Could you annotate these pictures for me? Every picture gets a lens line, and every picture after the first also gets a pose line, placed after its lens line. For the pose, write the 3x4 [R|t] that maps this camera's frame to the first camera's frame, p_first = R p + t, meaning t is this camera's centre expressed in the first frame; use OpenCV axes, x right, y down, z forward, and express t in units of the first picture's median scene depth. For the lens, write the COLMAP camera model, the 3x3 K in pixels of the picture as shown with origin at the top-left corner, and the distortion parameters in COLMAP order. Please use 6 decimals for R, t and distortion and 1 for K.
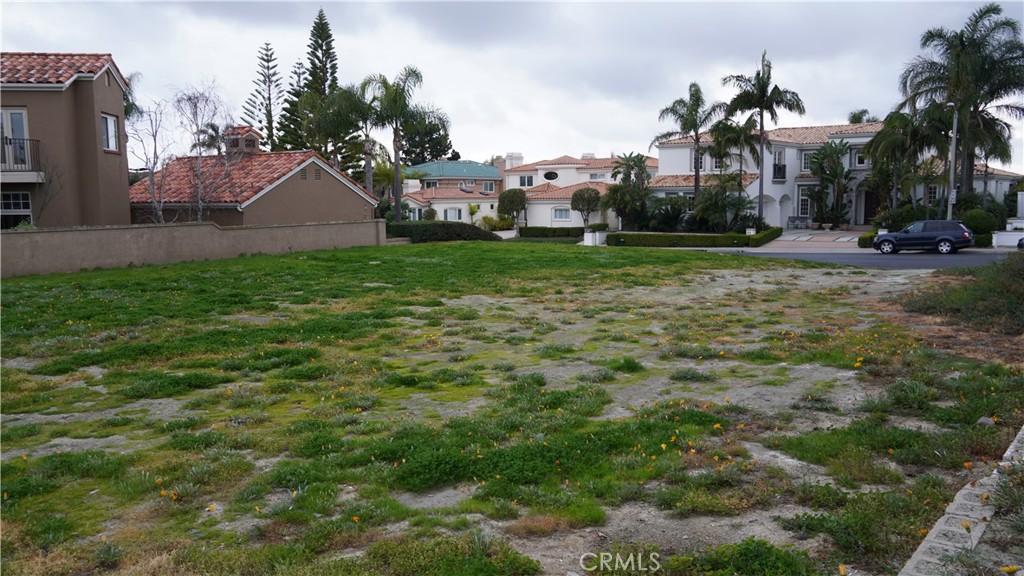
lens RADIAL K [[824.9, 0, 500.1], [0, 824.9, 288.9], [0, 0, 1]] dist [-0.033745, 0.065107]
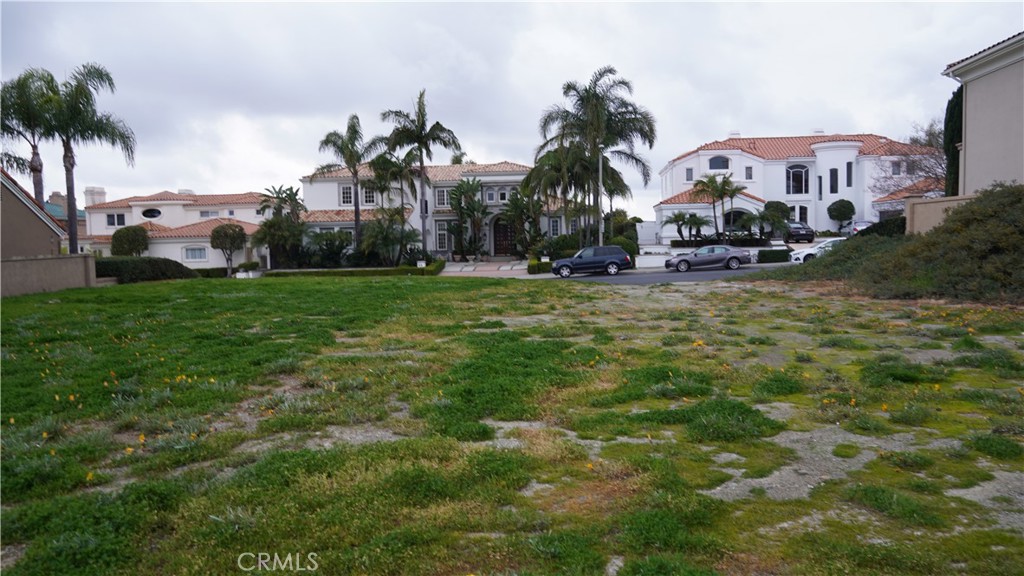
lens RADIAL K [[824.9, 0, 500.1], [0, 824.9, 288.9], [0, 0, 1]] dist [-0.033745, 0.065107]
pose [[0.835803, -0.044444, 0.547228, -0.214108], [0.075596, 0.996541, -0.034524, 0.004041], [-0.543801, 0.070223, 0.836271, 0.127118]]
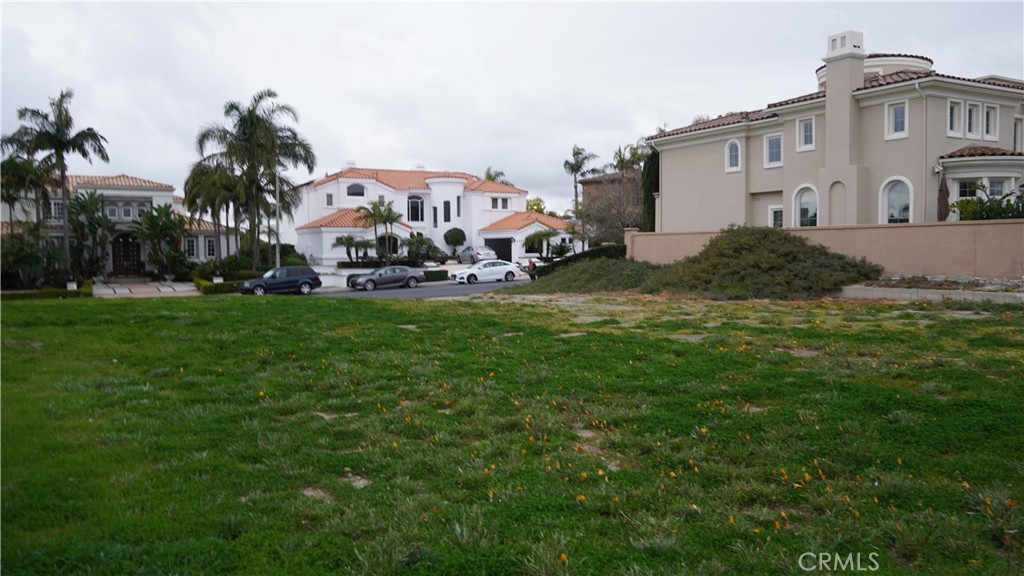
lens RADIAL K [[824.9, 0, 500.1], [0, 824.9, 288.9], [0, 0, 1]] dist [-0.033745, 0.065107]
pose [[0.348142, -0.037324, 0.936698, -0.464281], [0.109213, 0.994018, -0.000983, -0.018673], [-0.931058, 0.102642, 0.350136, 0.318918]]
